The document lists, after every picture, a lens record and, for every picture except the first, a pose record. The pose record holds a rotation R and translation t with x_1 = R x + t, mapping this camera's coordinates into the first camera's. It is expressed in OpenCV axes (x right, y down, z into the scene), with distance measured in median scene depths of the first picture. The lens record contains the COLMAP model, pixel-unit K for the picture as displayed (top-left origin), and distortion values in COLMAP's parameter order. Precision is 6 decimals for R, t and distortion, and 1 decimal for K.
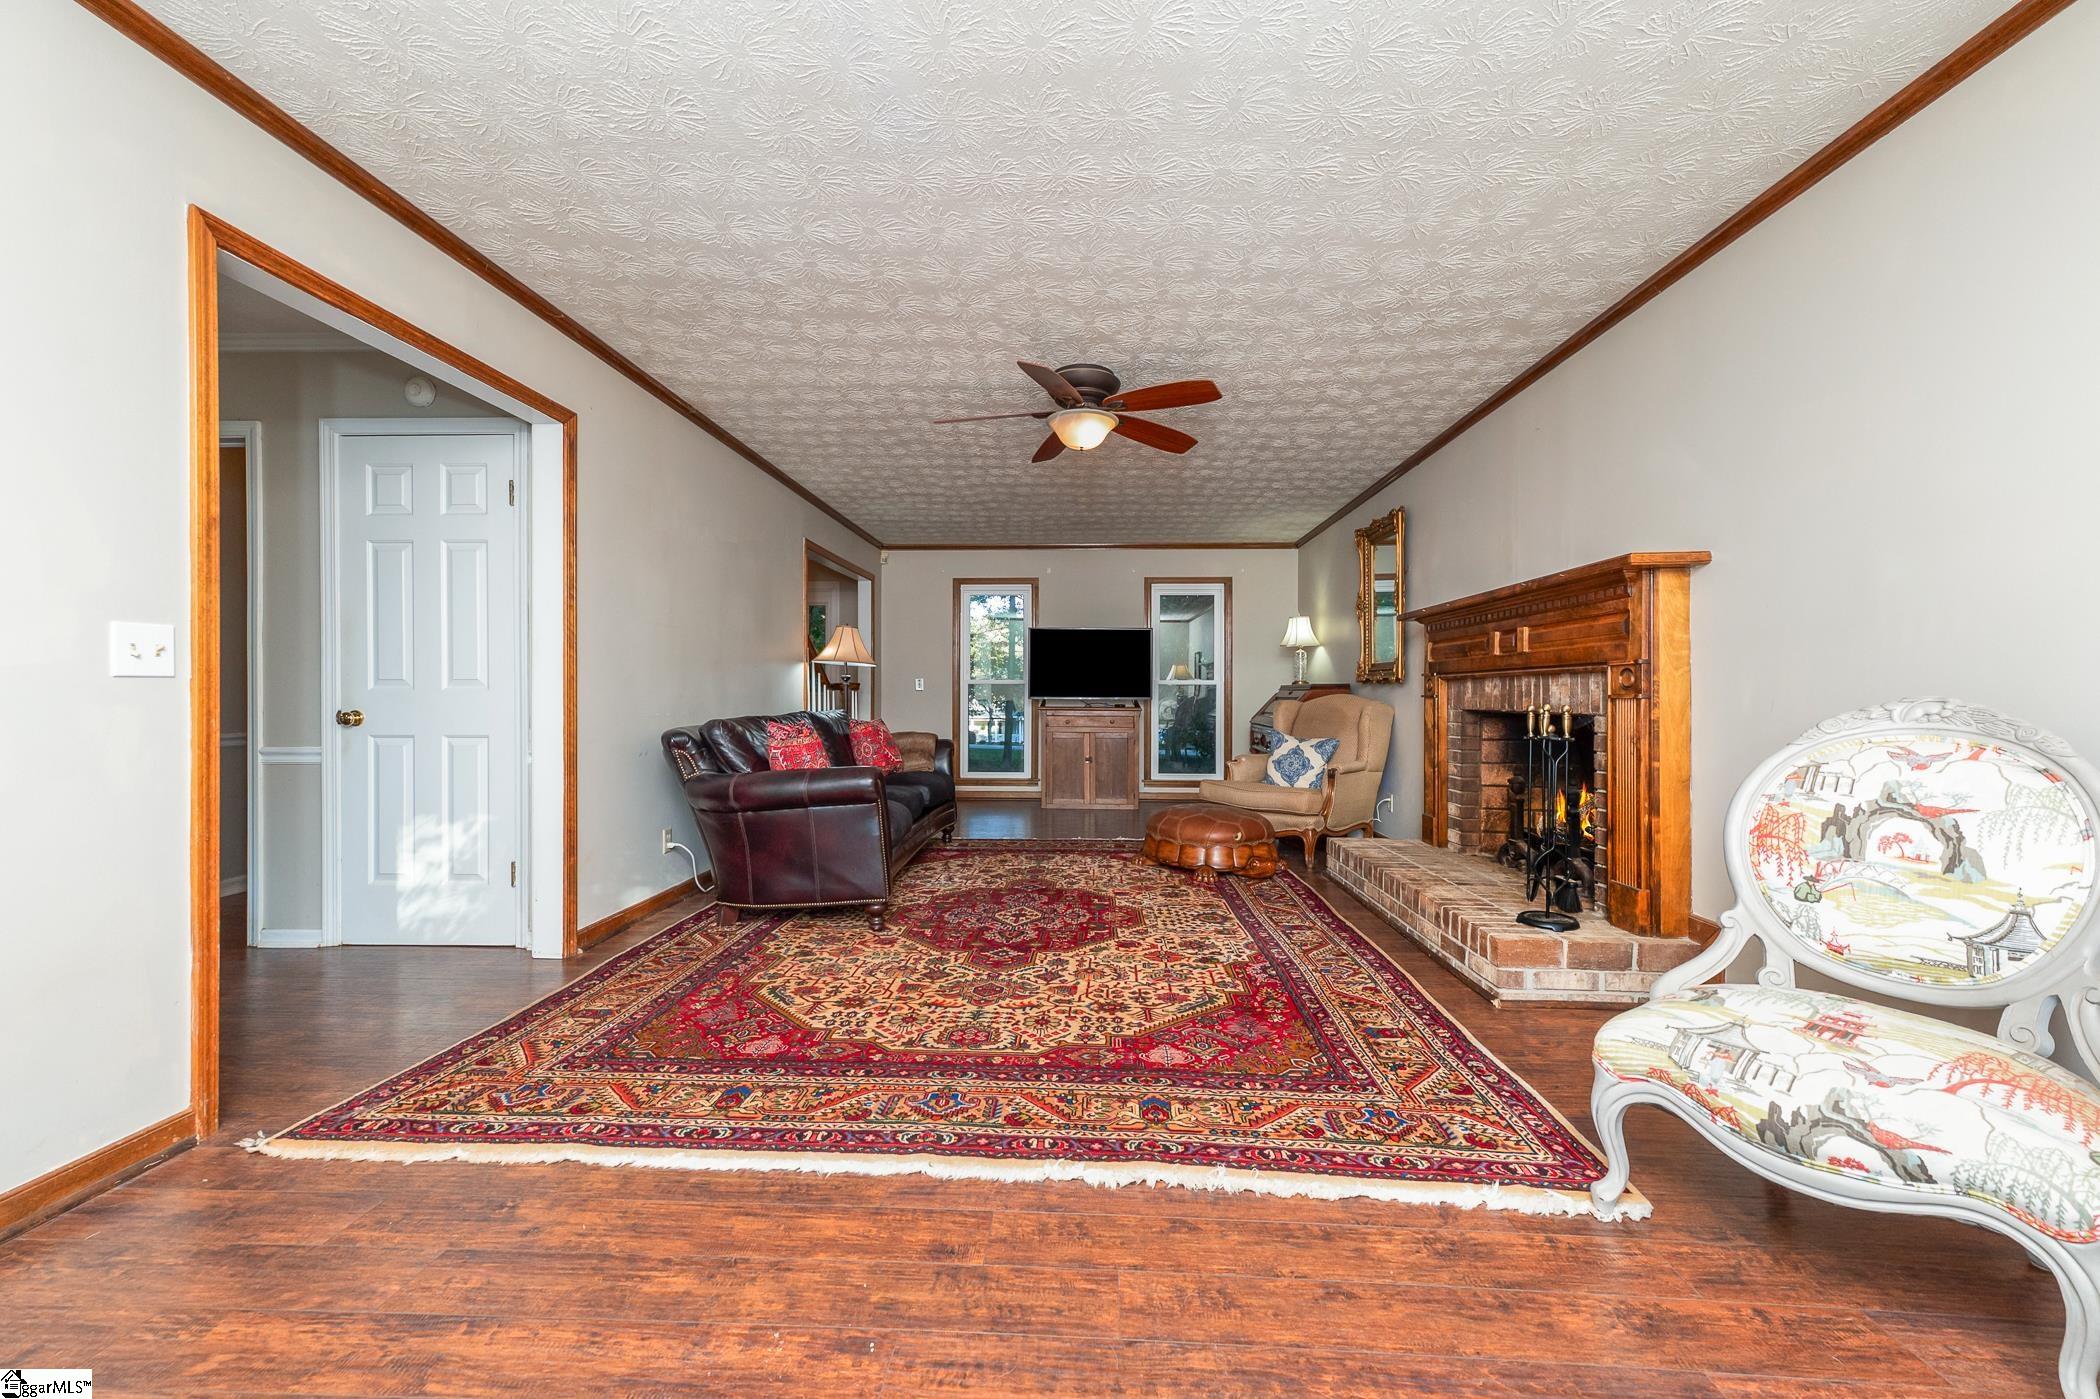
lens RADIAL K [[860.9, 0, 1050.0], [0, 860.9, 699.5], [0, 0, 1]] dist [0.000477, 0.000012]
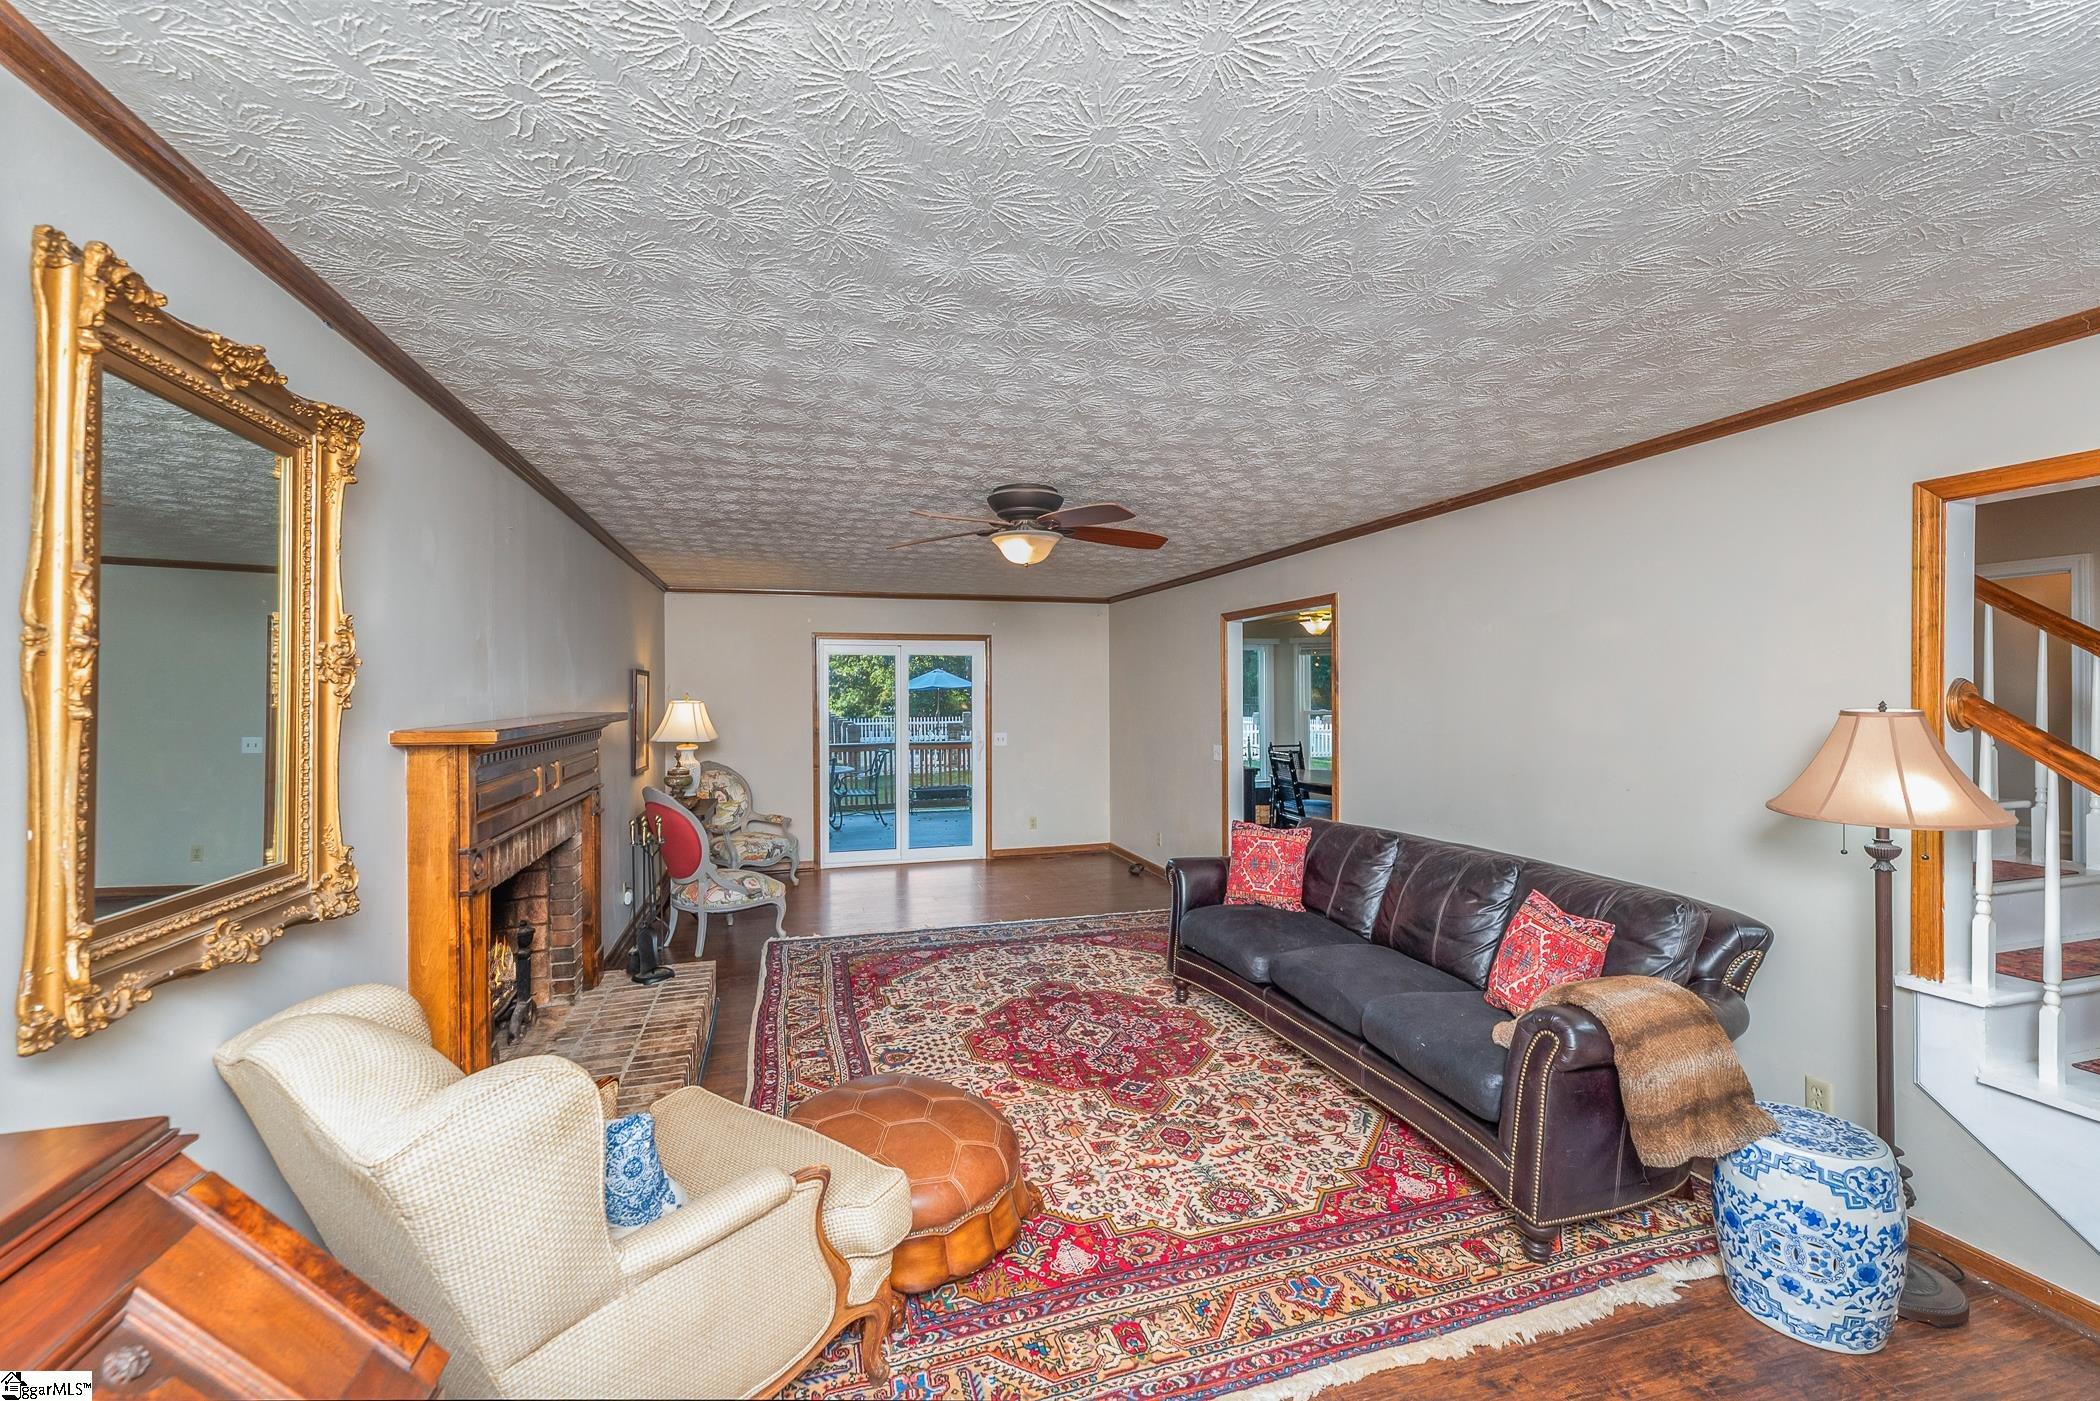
lens RADIAL K [[870.7, 0, 1050.0], [0, 870.7, 700.5], [0, 0, 1]] dist [-0.000162, -0.000007]
pose [[-0.943969, 0.006602, -0.329967, 0.429991], [0.002659, 0.999920, 0.012399, -0.189289], [0.330023, 0.010827, -0.943911, 2.463777]]
